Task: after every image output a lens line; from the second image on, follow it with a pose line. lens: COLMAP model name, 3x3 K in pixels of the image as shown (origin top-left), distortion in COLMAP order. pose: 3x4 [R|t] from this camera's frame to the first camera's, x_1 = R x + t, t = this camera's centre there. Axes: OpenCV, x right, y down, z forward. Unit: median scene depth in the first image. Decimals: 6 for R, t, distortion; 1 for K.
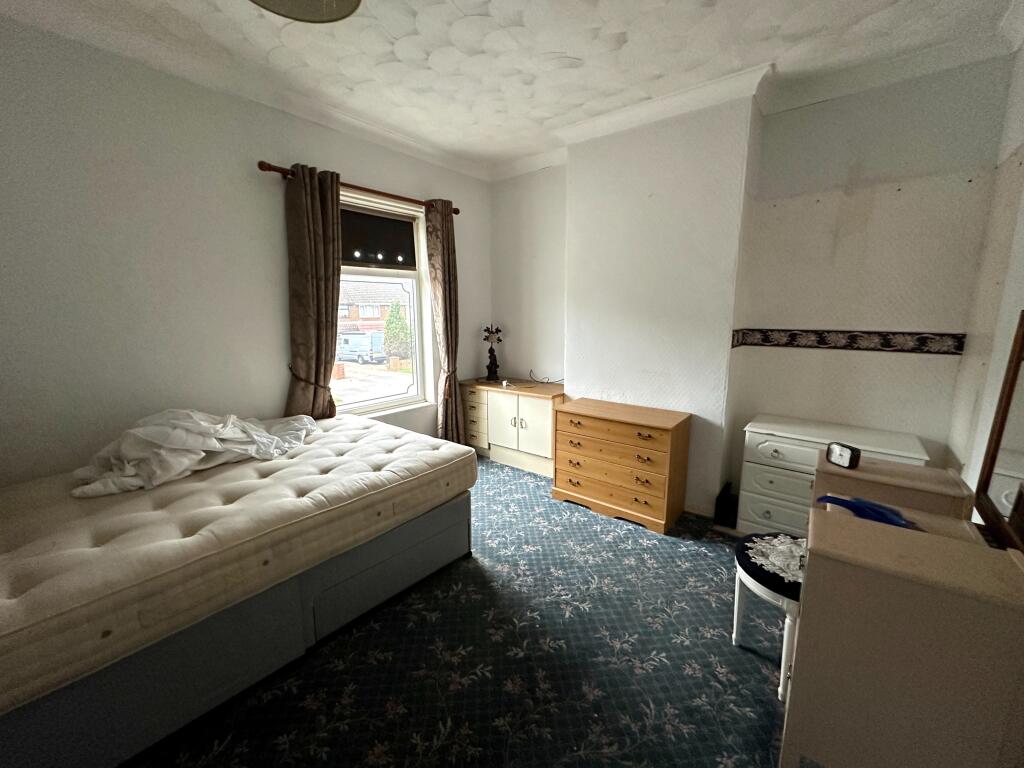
lens RADIAL K [[410.7, 0, 512.9], [0, 410.7, 383.7], [0, 0, 1]] dist [-0.001220, 0.000040]
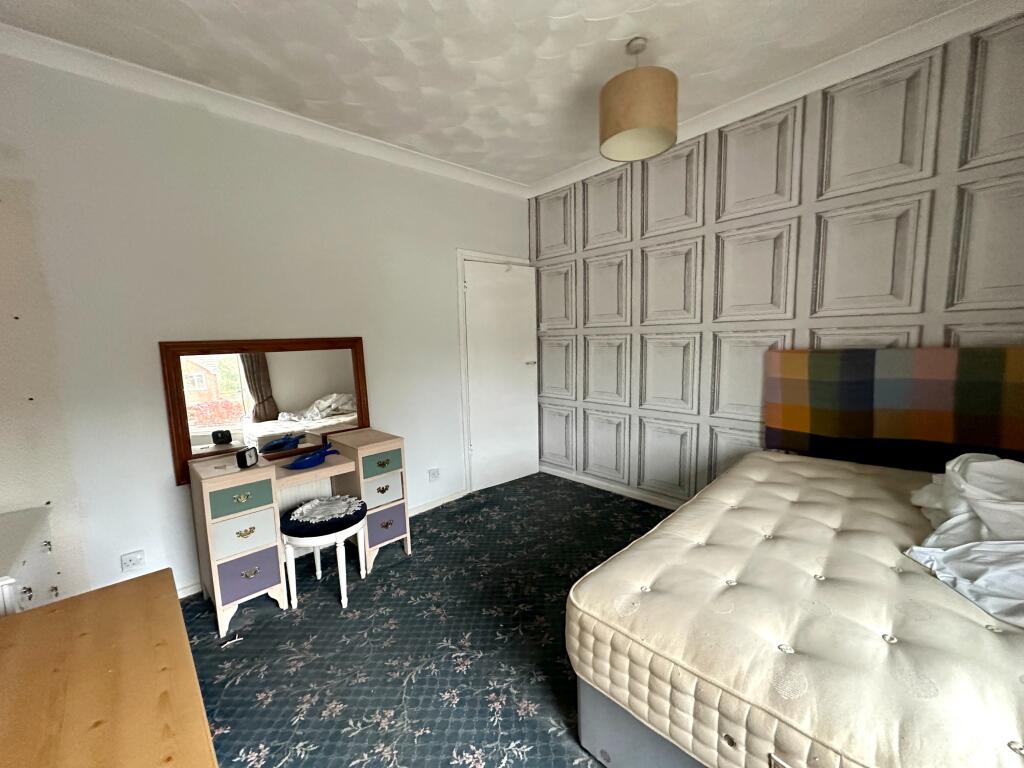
lens RADIAL K [[410.7, 0, 512.9], [0, 410.7, 383.7], [0, 0, 1]] dist [-0.001220, 0.000040]
pose [[-0.990001, 0.018282, 0.139874, -0.099381], [0.057697, 0.957310, 0.283246, -0.232752], [-0.128725, 0.288484, -0.948792, 1.416020]]
